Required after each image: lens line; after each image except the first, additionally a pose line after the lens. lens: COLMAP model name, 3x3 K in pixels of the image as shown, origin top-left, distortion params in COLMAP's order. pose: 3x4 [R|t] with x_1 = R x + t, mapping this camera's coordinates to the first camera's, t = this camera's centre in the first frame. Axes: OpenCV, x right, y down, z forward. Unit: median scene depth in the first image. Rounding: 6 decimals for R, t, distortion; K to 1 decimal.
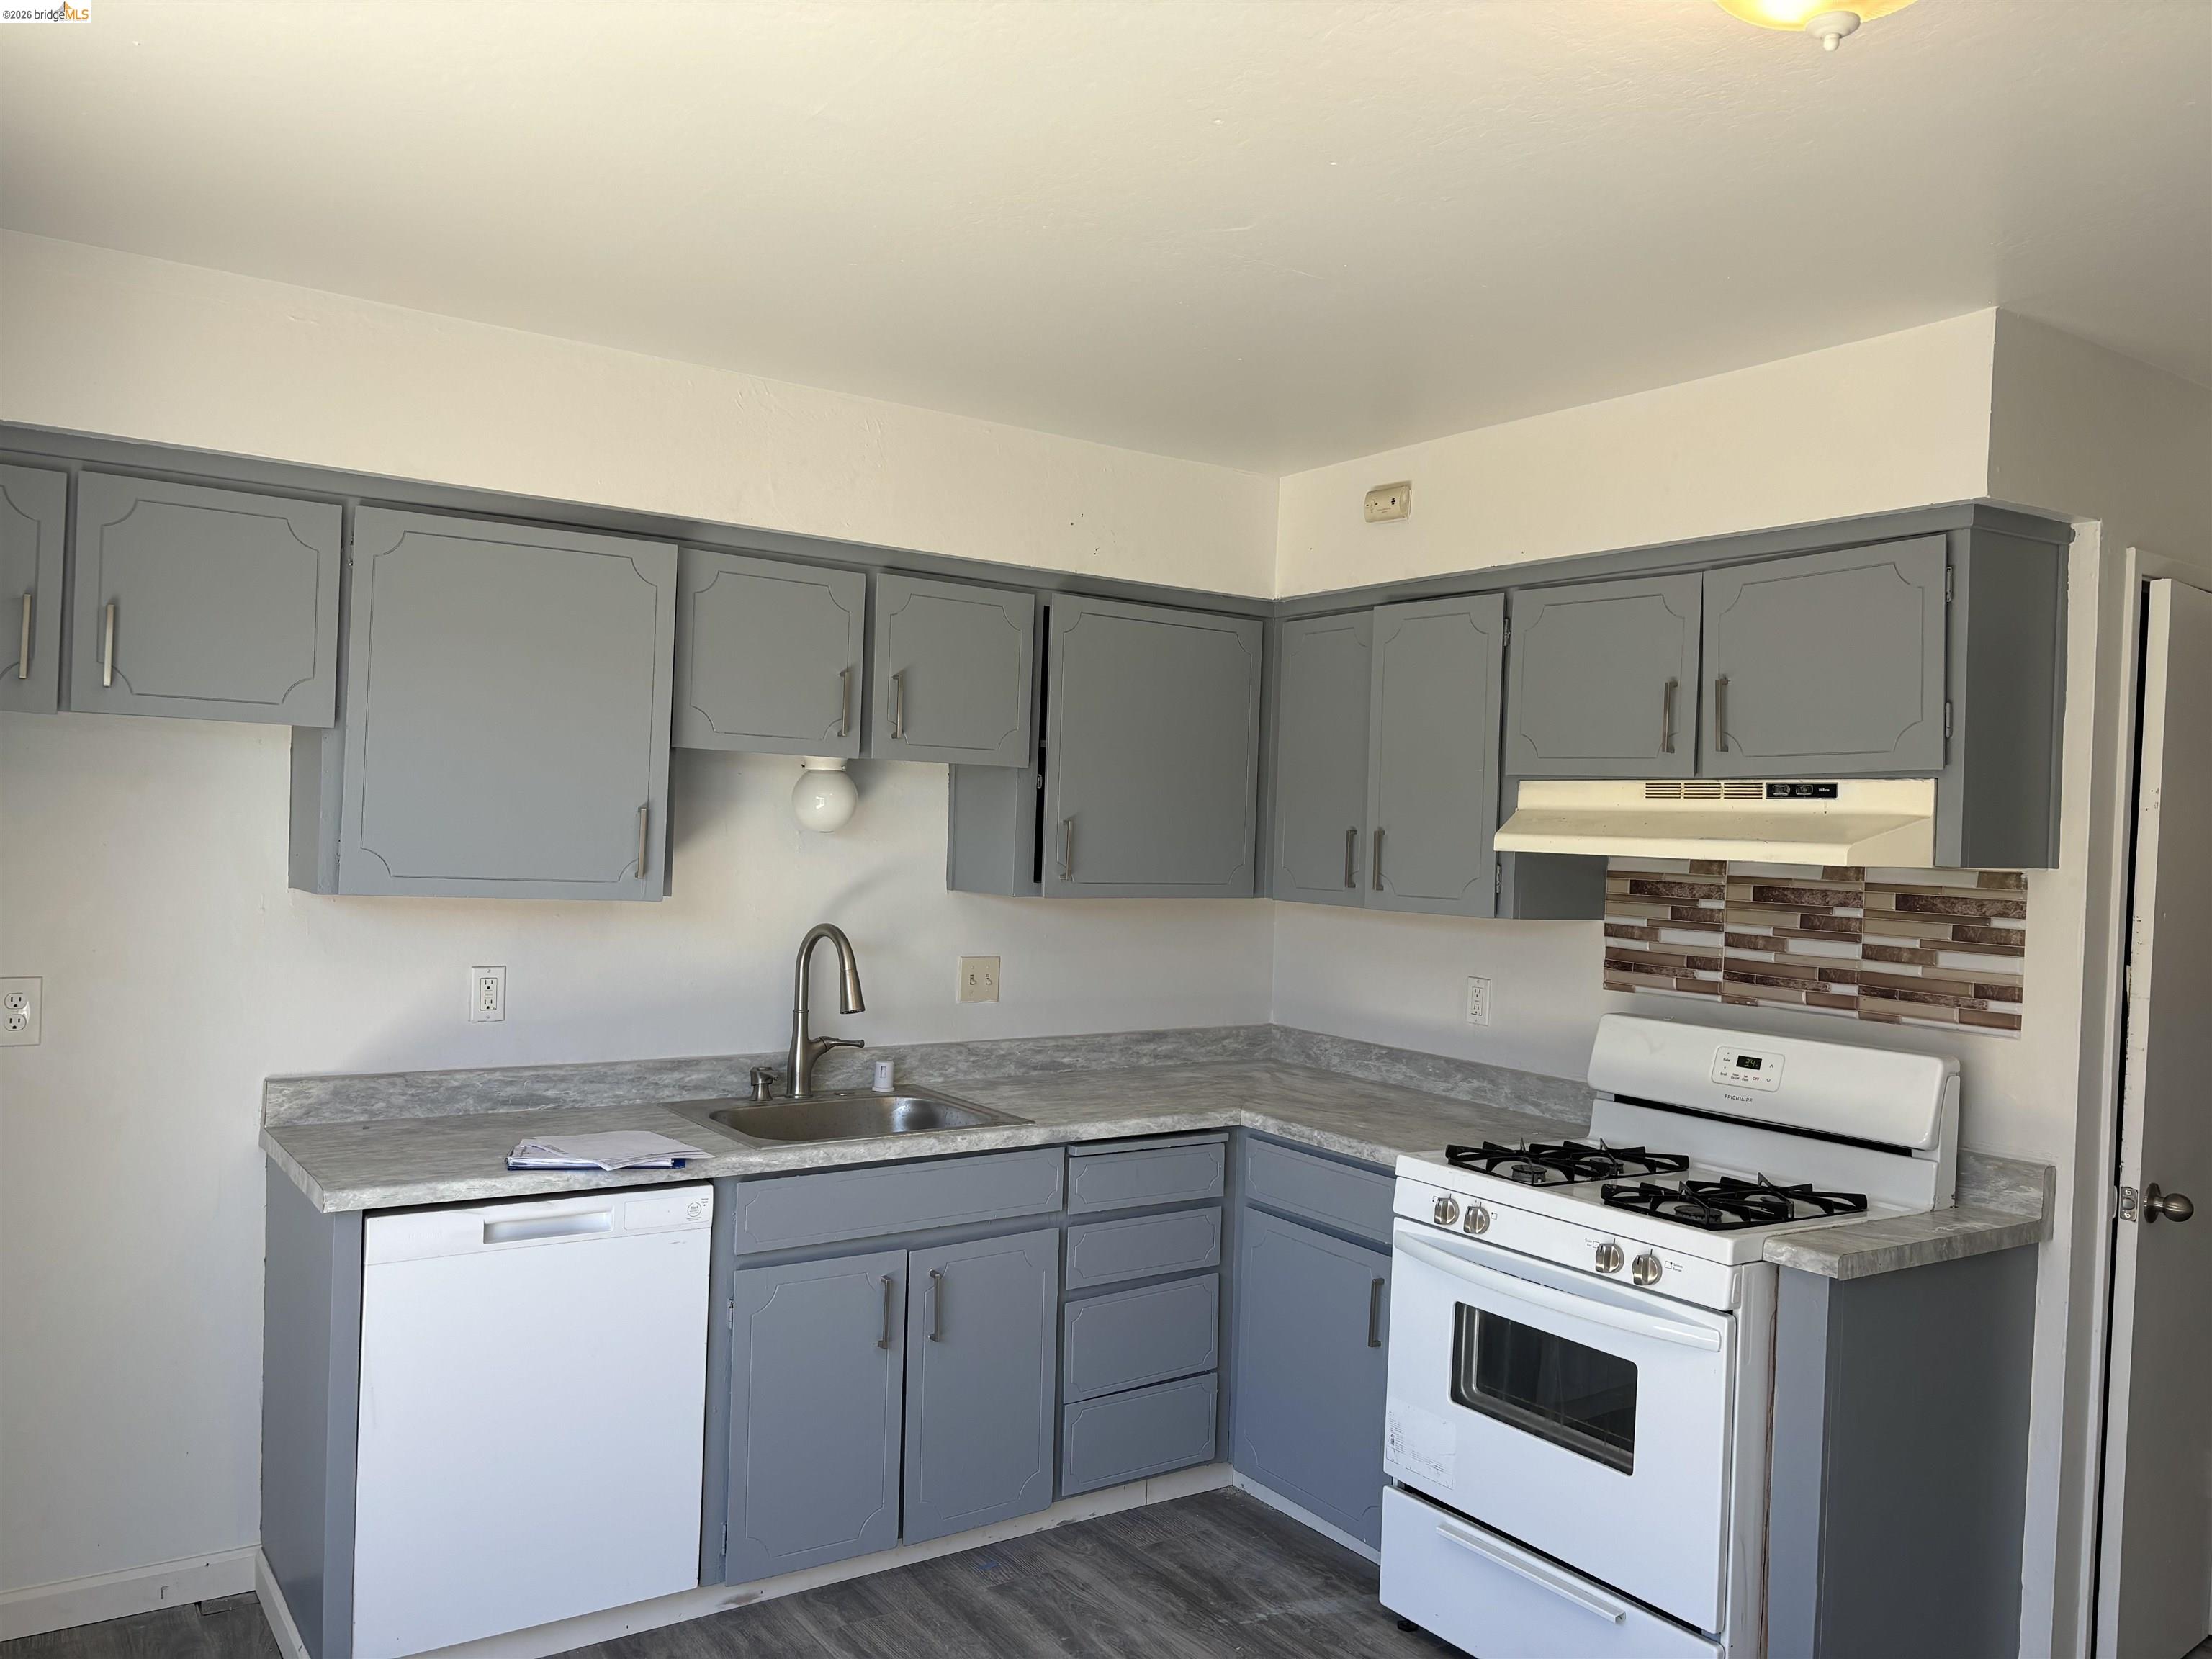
lens RADIAL K [[1661.1, 0, 1113.1], [0, 1661.1, 825.5], [0, 0, 1]] dist [-0.037867, -0.001887]
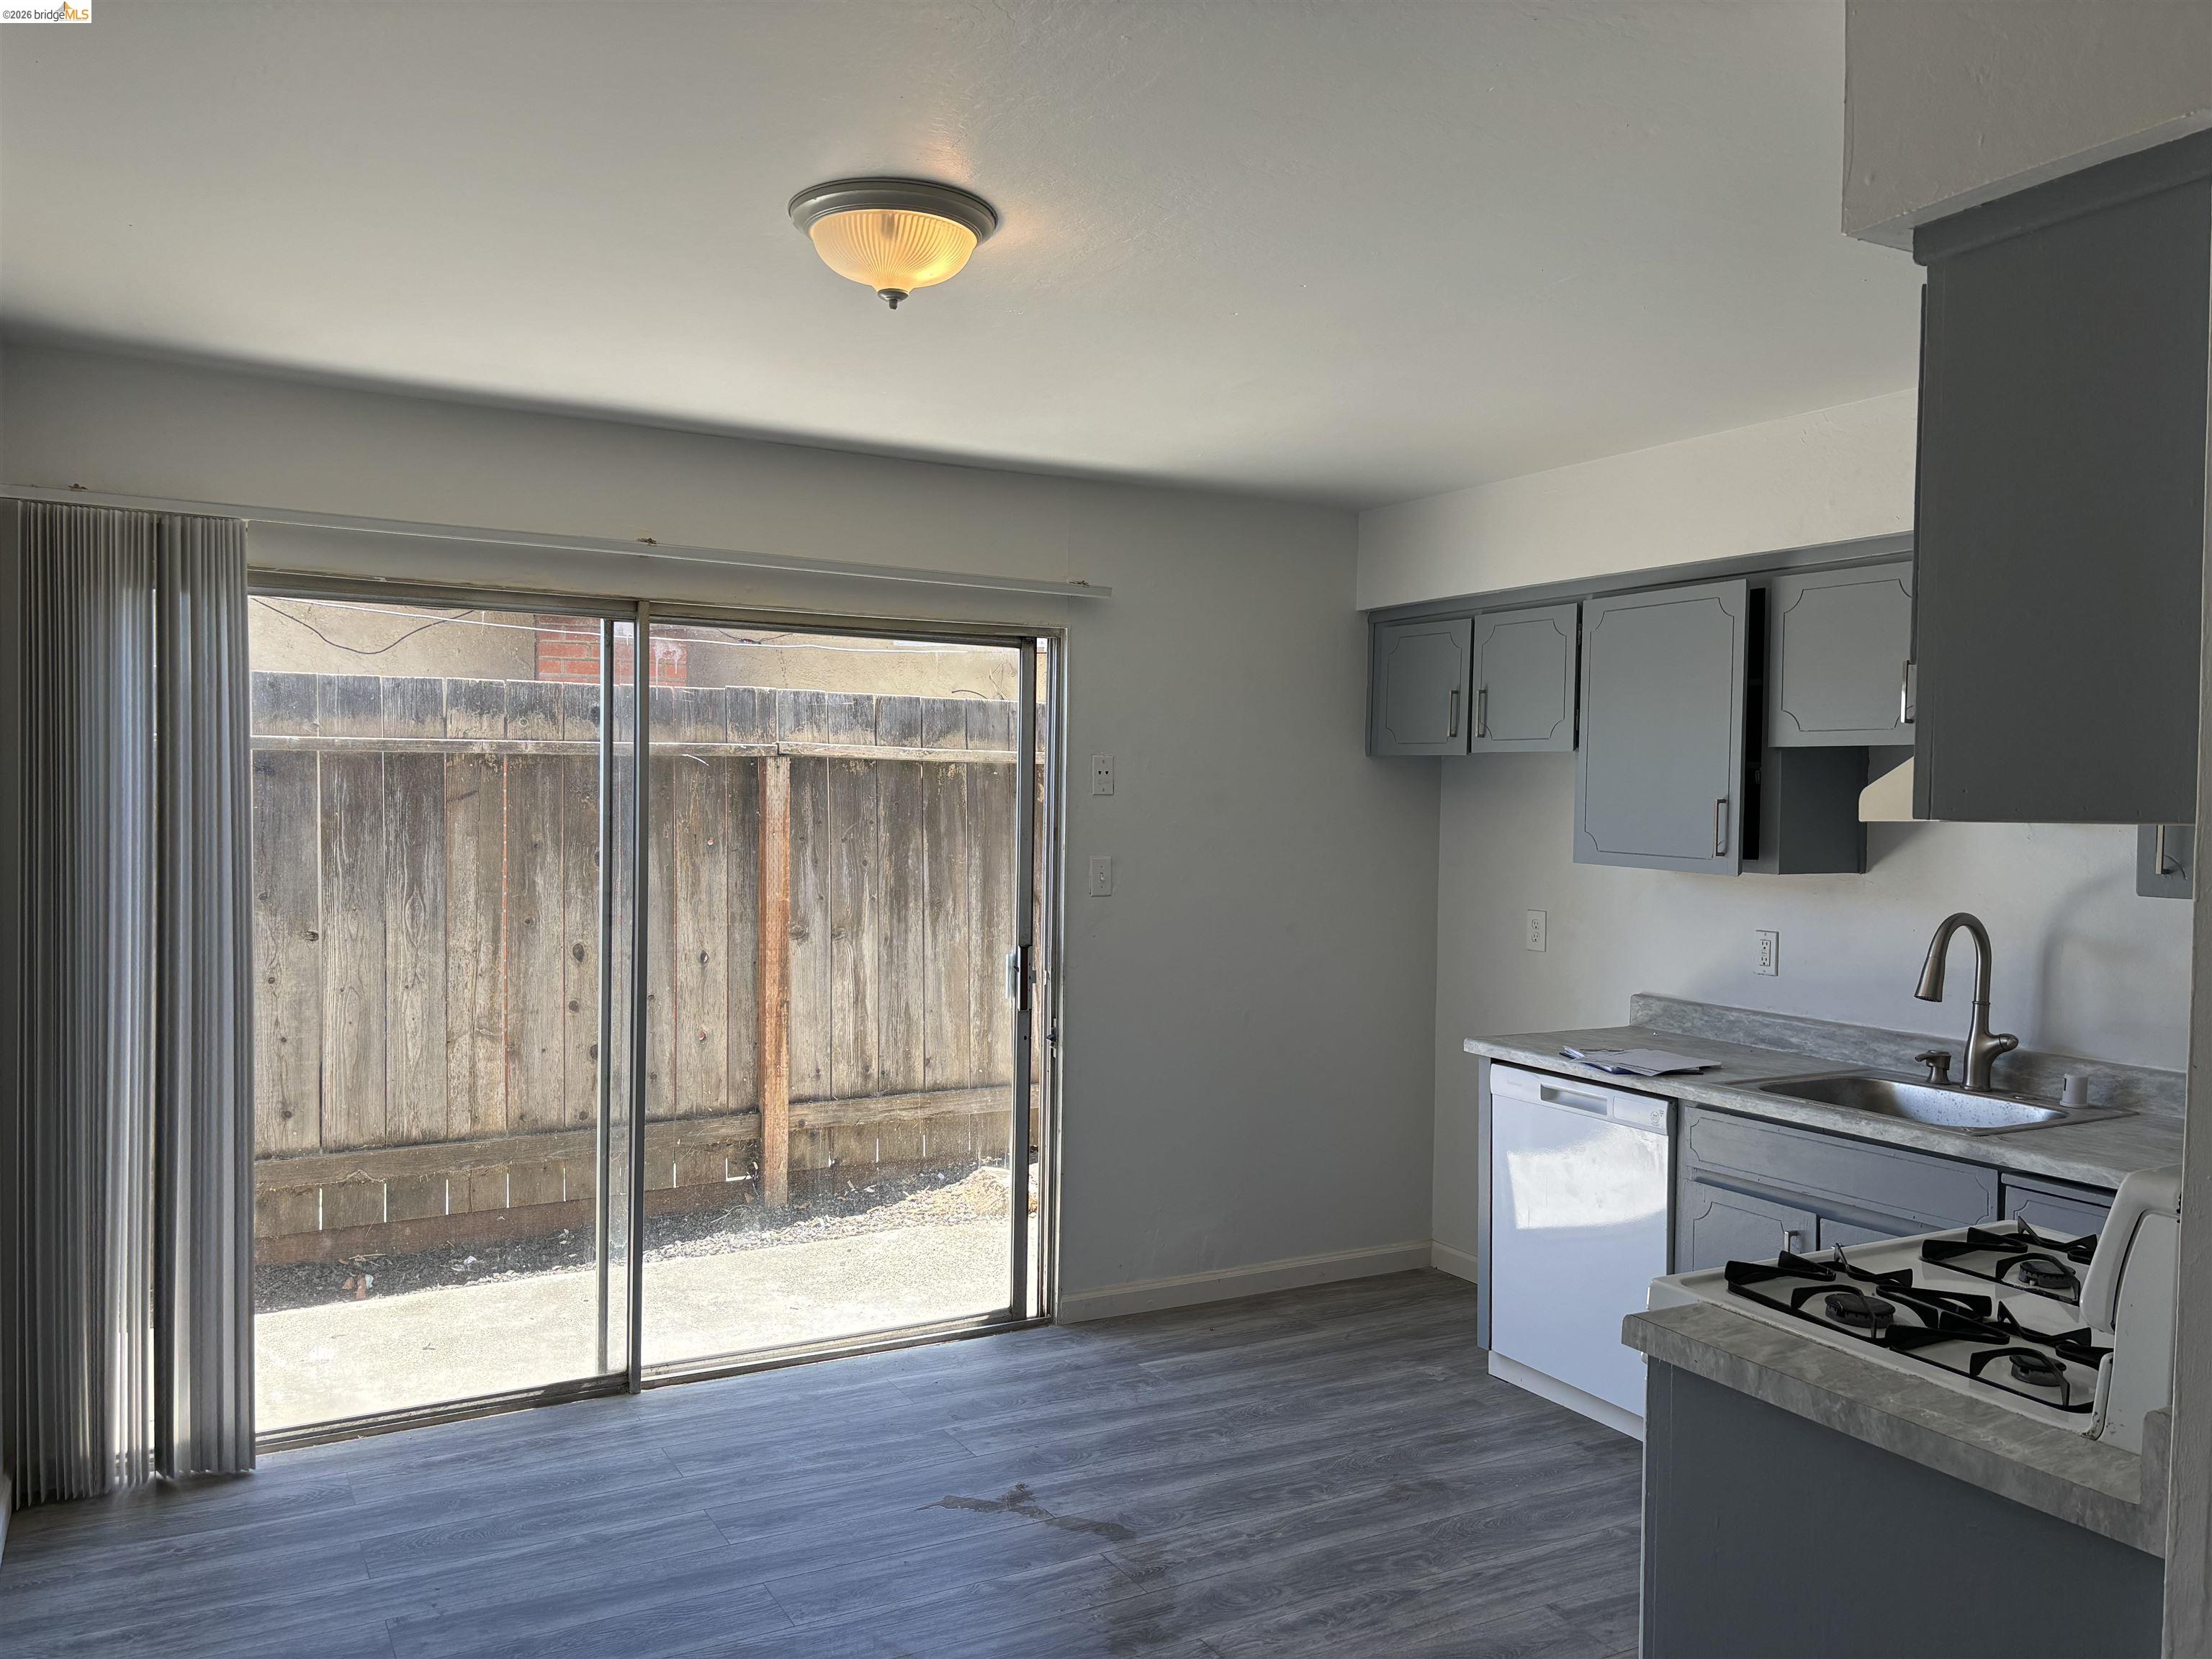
lens RADIAL K [[1661.1, 0, 1112.5], [0, 1661.1, 832.6], [0, 0, 1]] dist [-0.037867, -0.001887]
pose [[-0.132807, -0.013626, -0.991048, 0.961313], [-0.018292, 0.999769, -0.011294, 0.035298], [0.990973, 0.016628, -0.133026, 0.698896]]
